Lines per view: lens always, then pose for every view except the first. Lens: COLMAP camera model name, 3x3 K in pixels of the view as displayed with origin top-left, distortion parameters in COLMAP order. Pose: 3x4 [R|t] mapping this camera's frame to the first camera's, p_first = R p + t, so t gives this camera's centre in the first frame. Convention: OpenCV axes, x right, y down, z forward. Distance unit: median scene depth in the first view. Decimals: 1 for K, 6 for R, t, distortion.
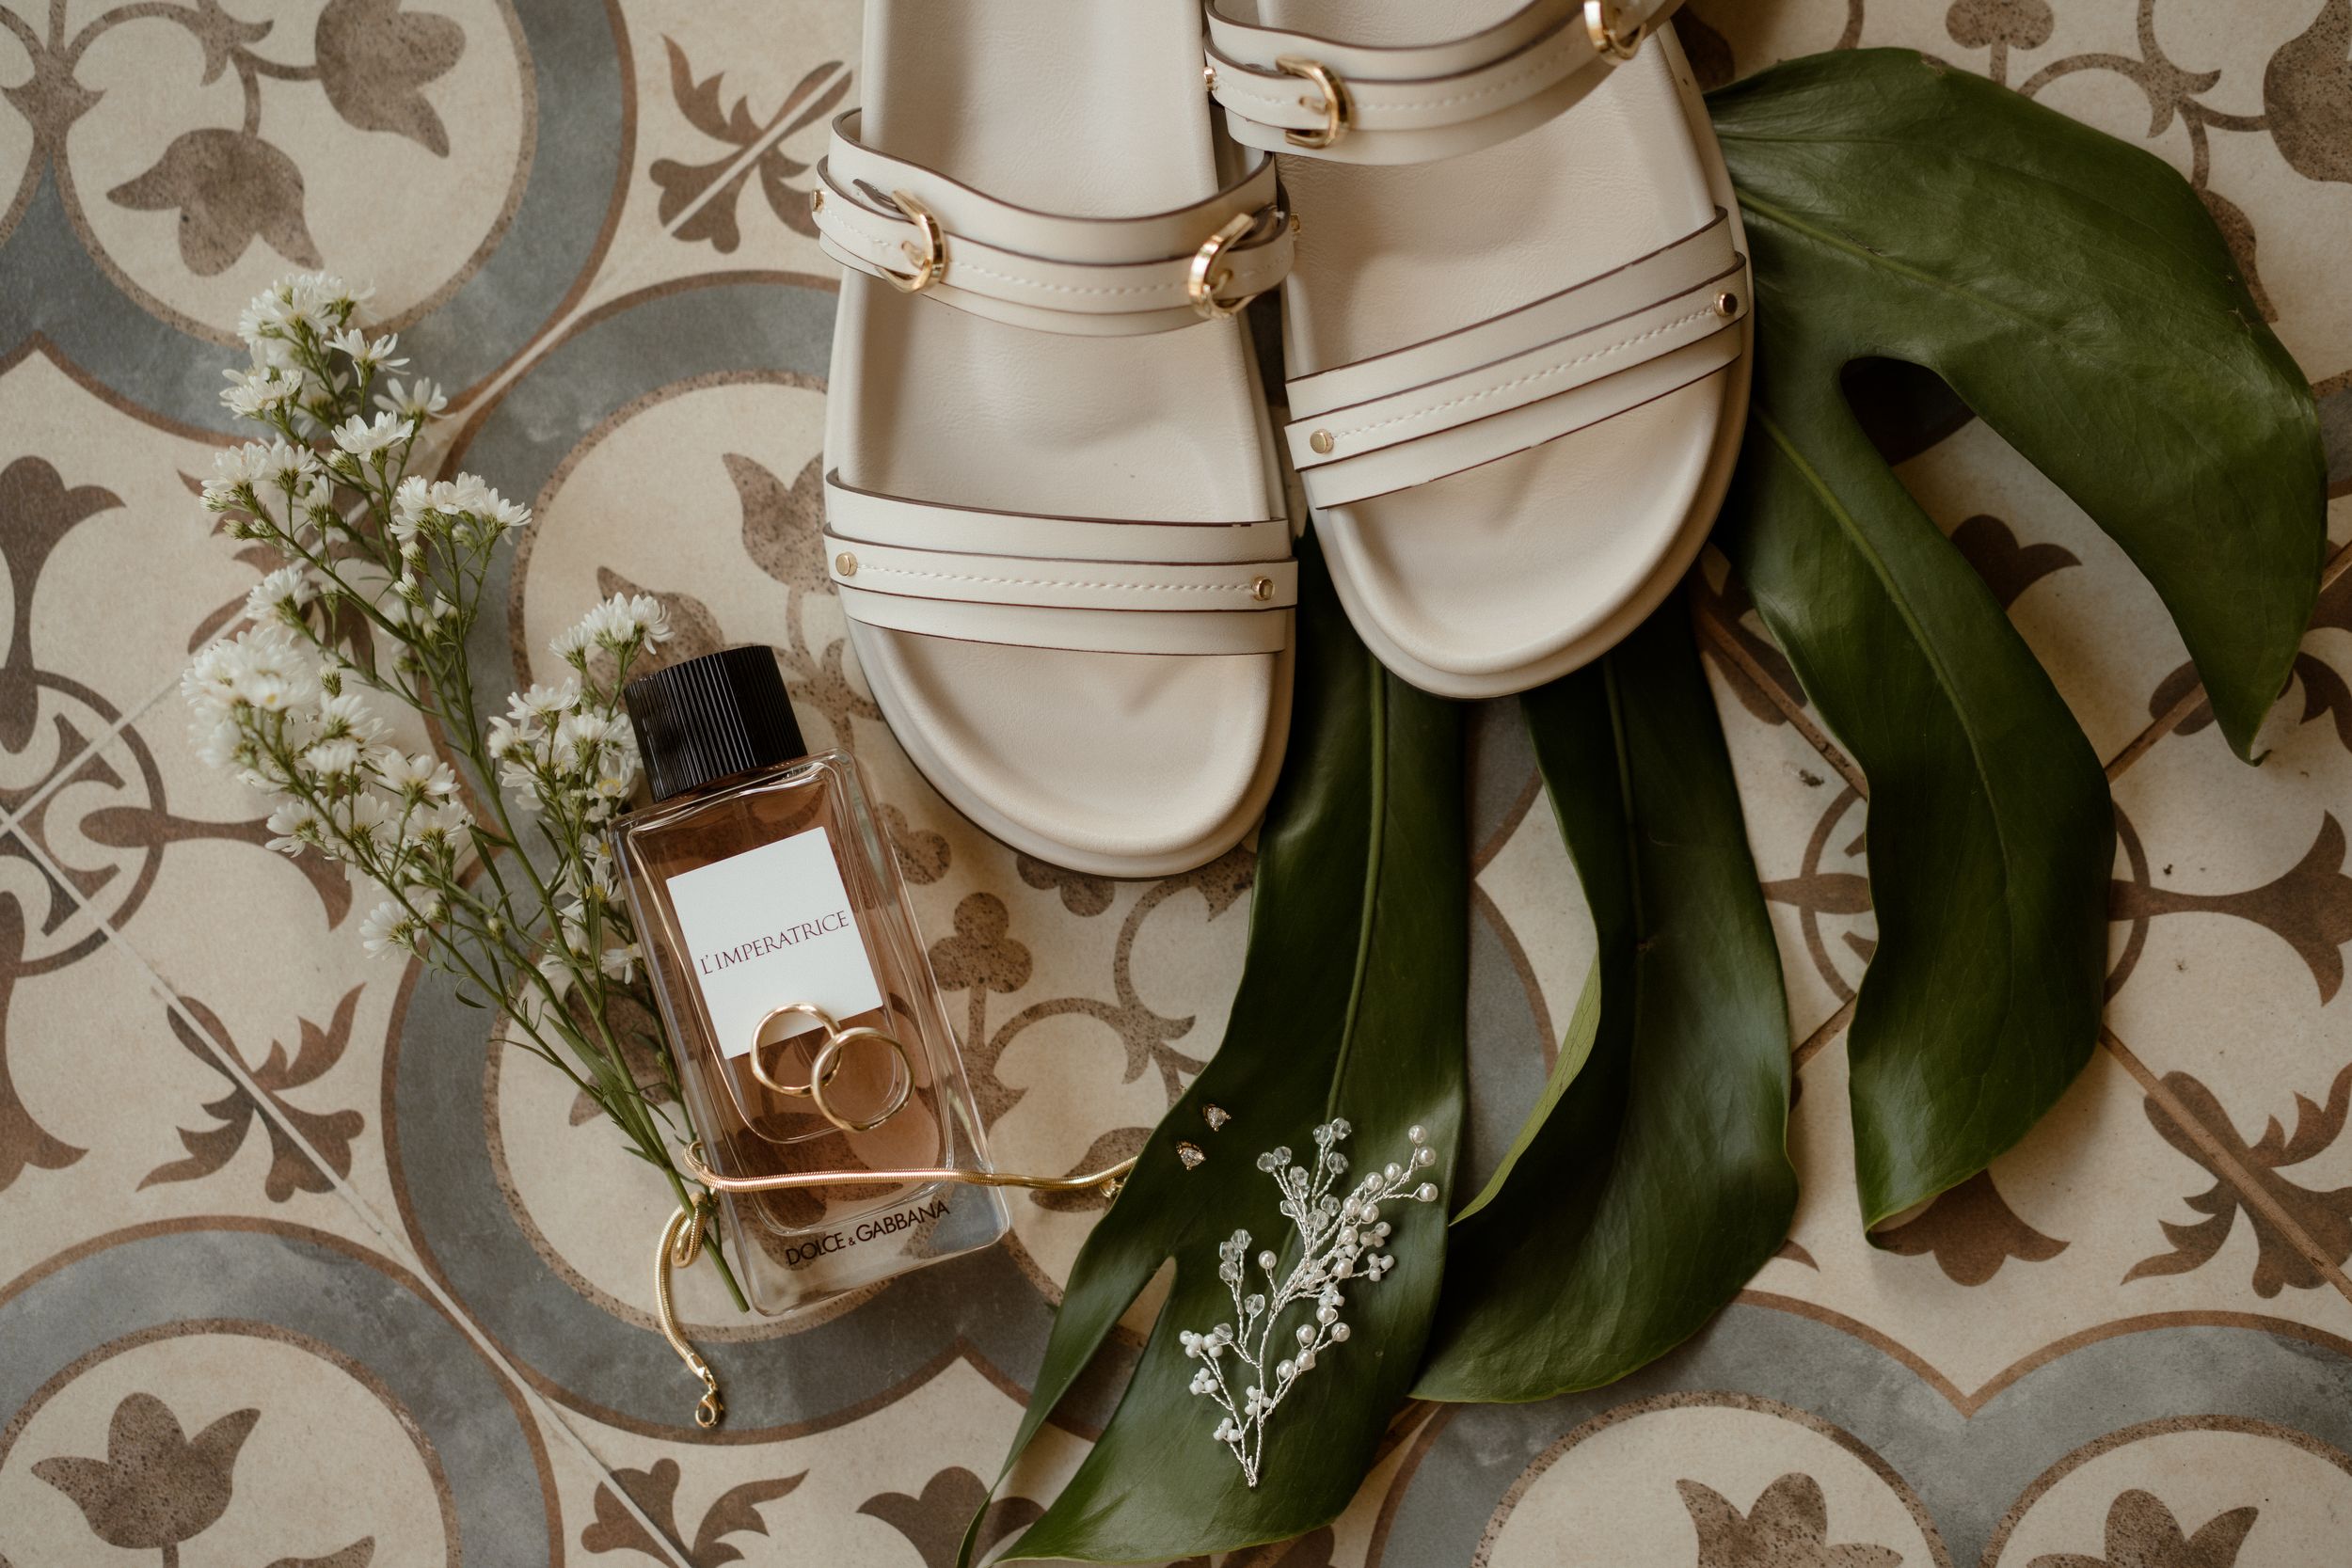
lens RADIAL K [[3702.8, 0, 1174.6], [0, 3702.8, 780.1], [0, 0, 1]] dist [0.352117, 0.000000]
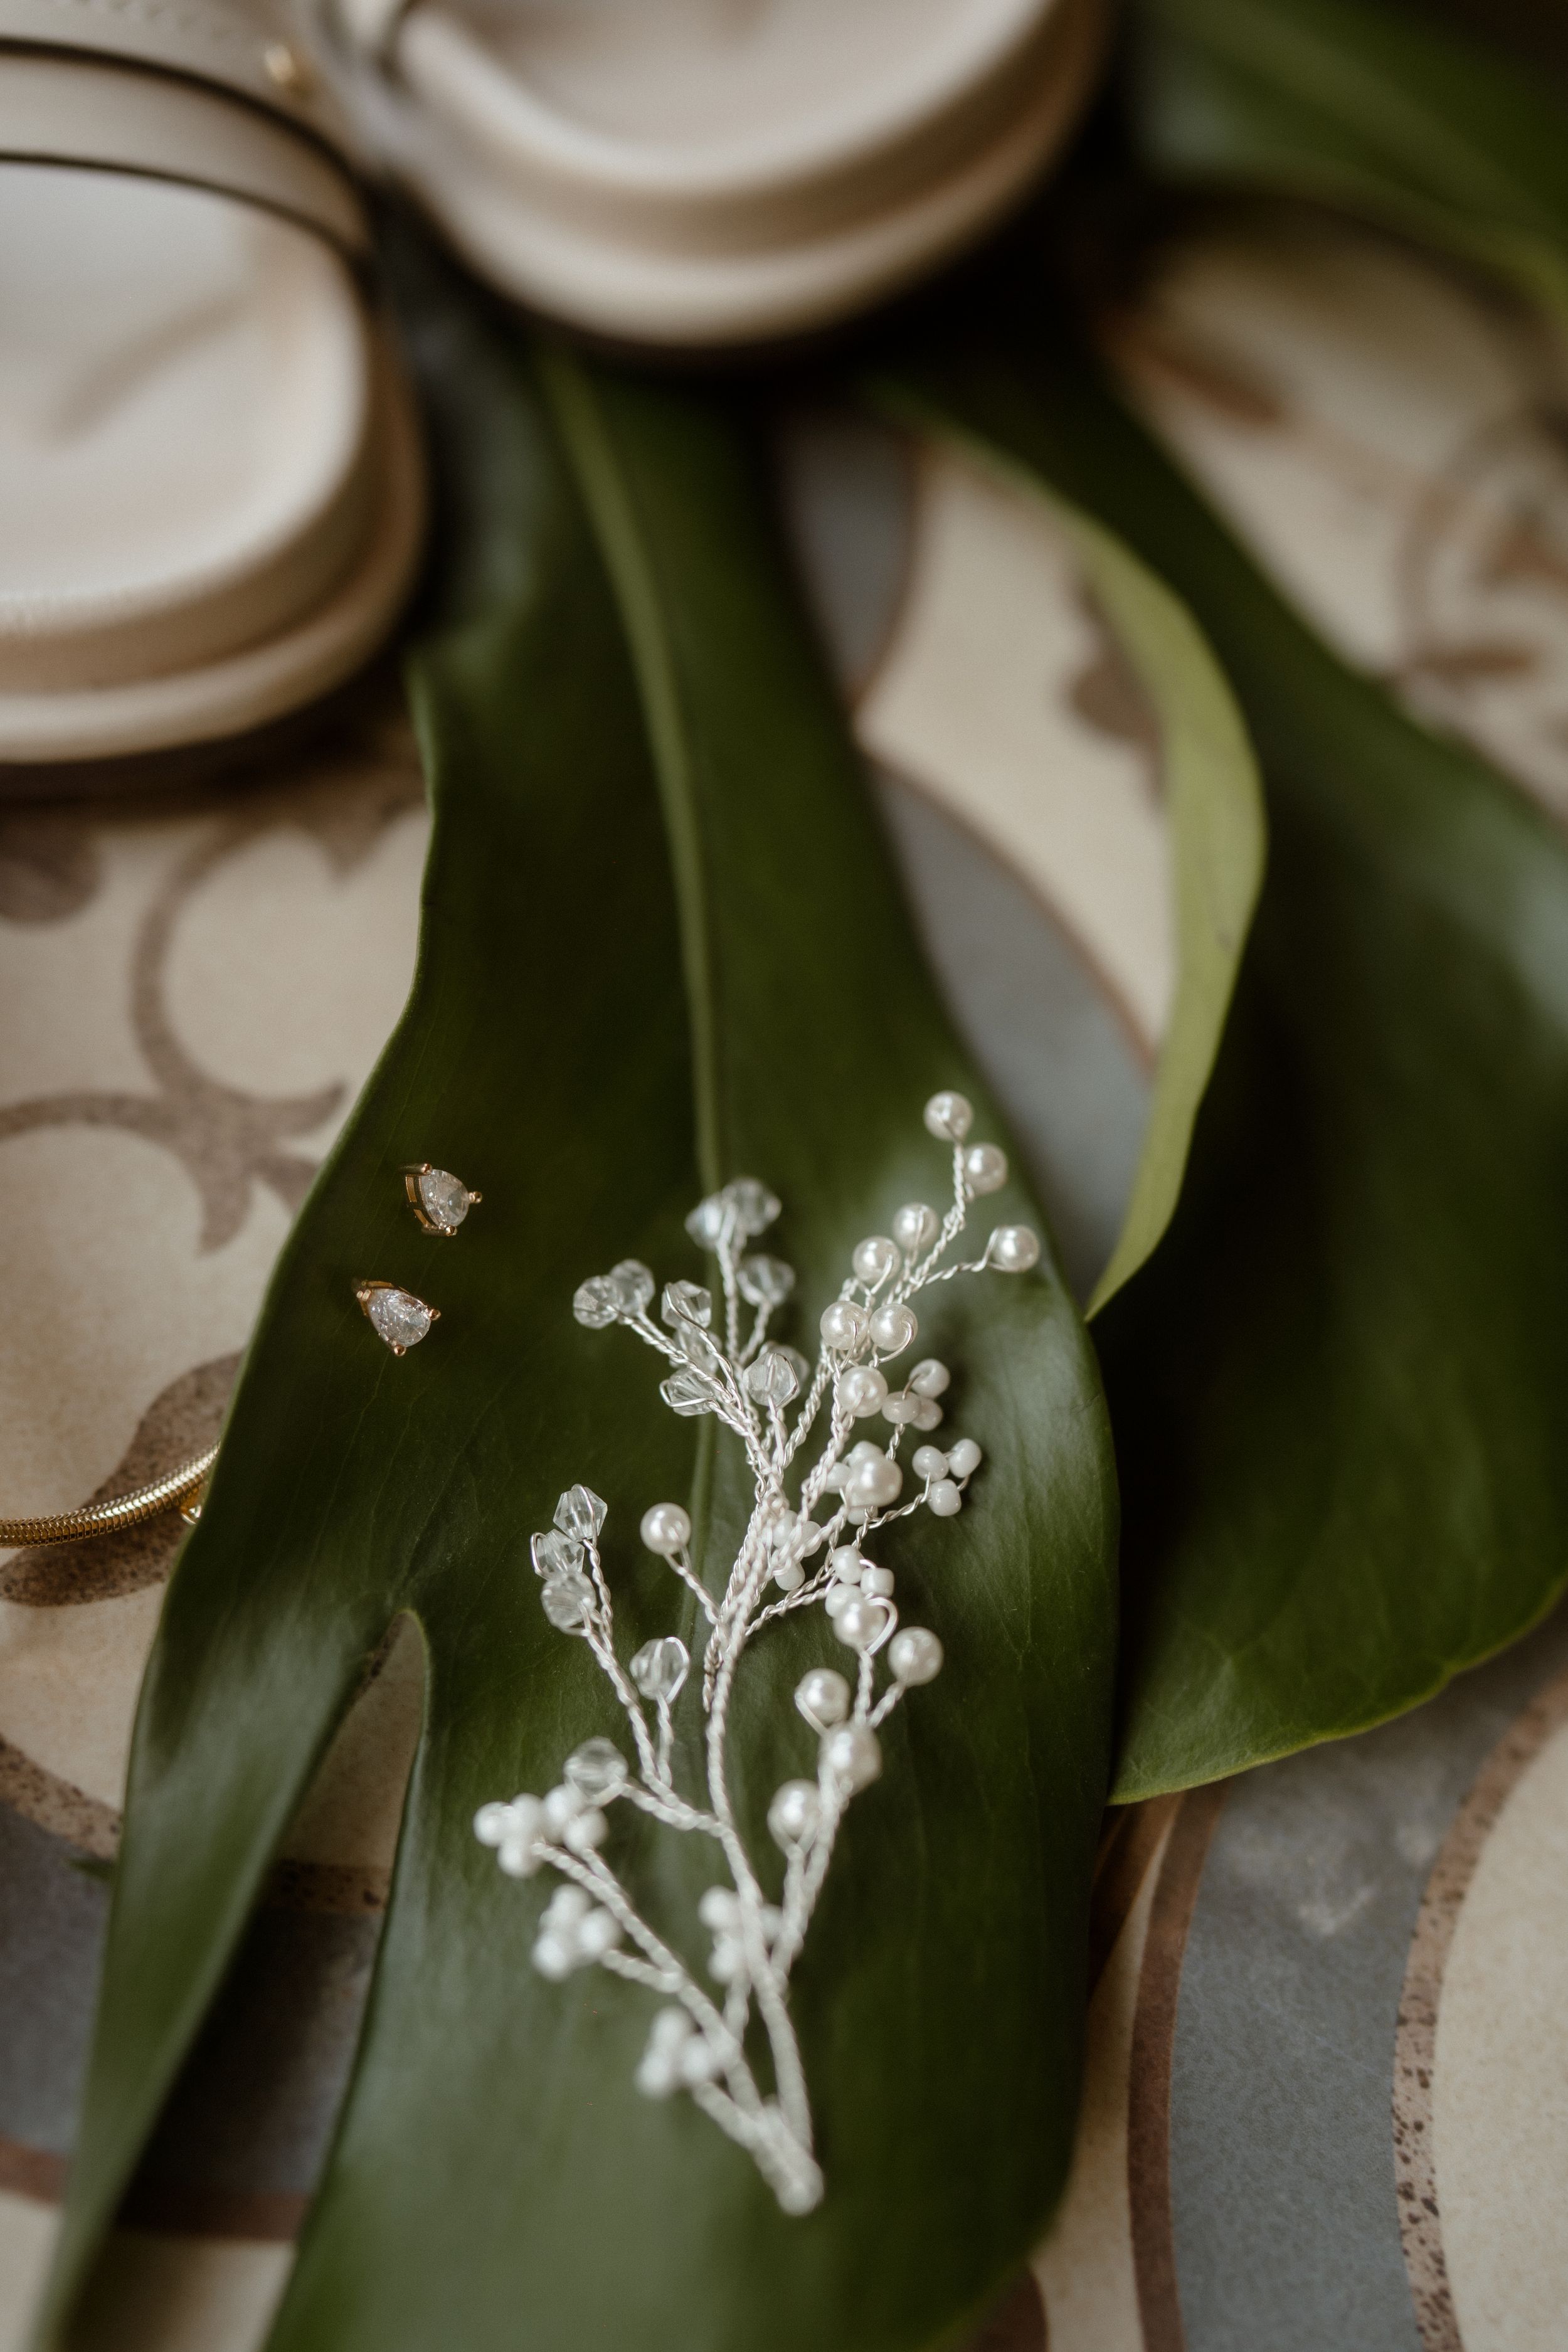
lens RADIAL K [[1764.9, 0, 793.9], [0, 1764.9, 1181.6], [0, 0, 1]] dist [0.008111, 0.011843]
pose [[0.941299, -0.197471, 0.273792, -0.004050], [0.278893, 0.911883, -0.301144, 0.153120], [-0.190199, 0.359825, 0.913428, 0.824768]]
